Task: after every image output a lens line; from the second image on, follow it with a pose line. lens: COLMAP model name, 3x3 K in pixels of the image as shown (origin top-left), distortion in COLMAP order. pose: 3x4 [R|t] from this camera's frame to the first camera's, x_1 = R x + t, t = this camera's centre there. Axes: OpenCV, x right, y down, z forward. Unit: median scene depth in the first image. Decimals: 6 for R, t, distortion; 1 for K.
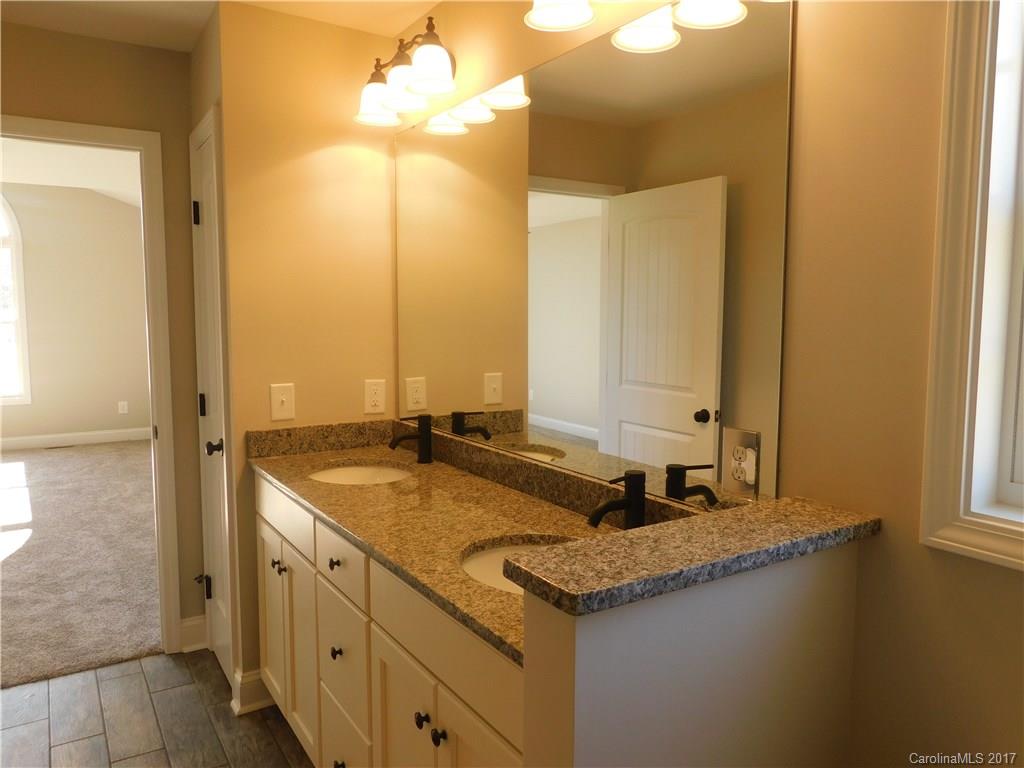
lens RADIAL K [[759.3, 0, 512.0], [0, 759.3, 384.0], [0, 0, 1]] dist [-0.001799, -0.001073]
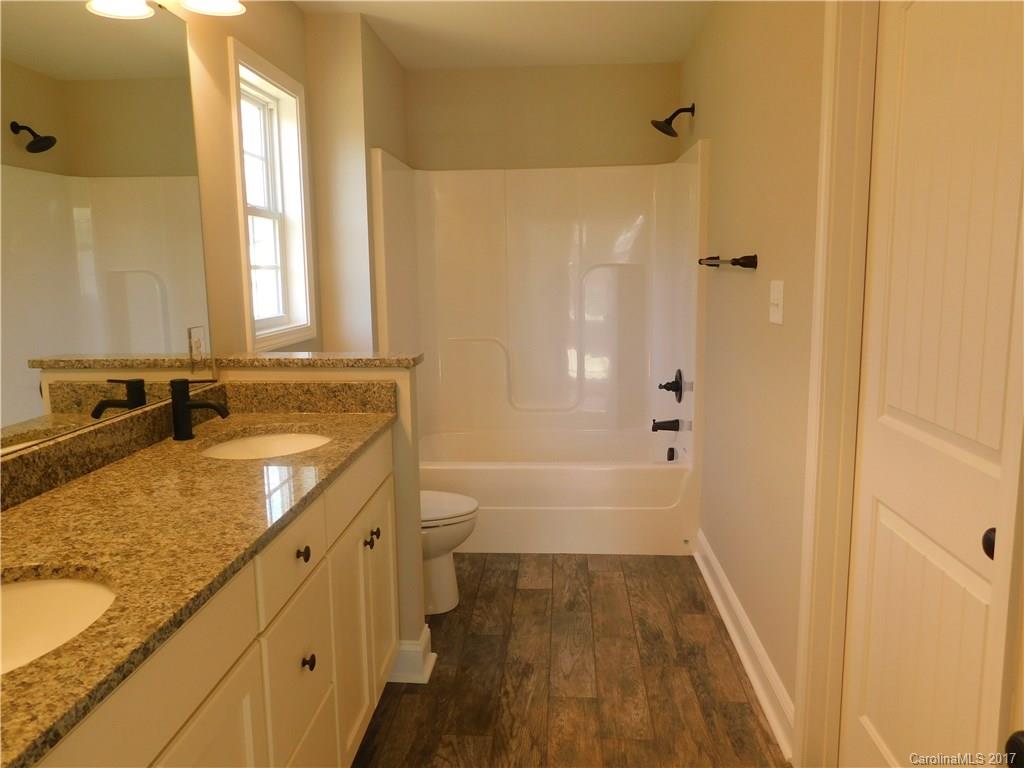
lens RADIAL K [[759.3, 0, 512.0], [0, 759.3, 384.0], [0, 0, 1]] dist [-0.001799, -0.001073]
pose [[-0.810208, -0.079607, 0.580711, -0.800762], [0.069841, 0.970564, 0.230492, -0.098014], [-0.581967, 0.227304, -0.780799, 1.355620]]
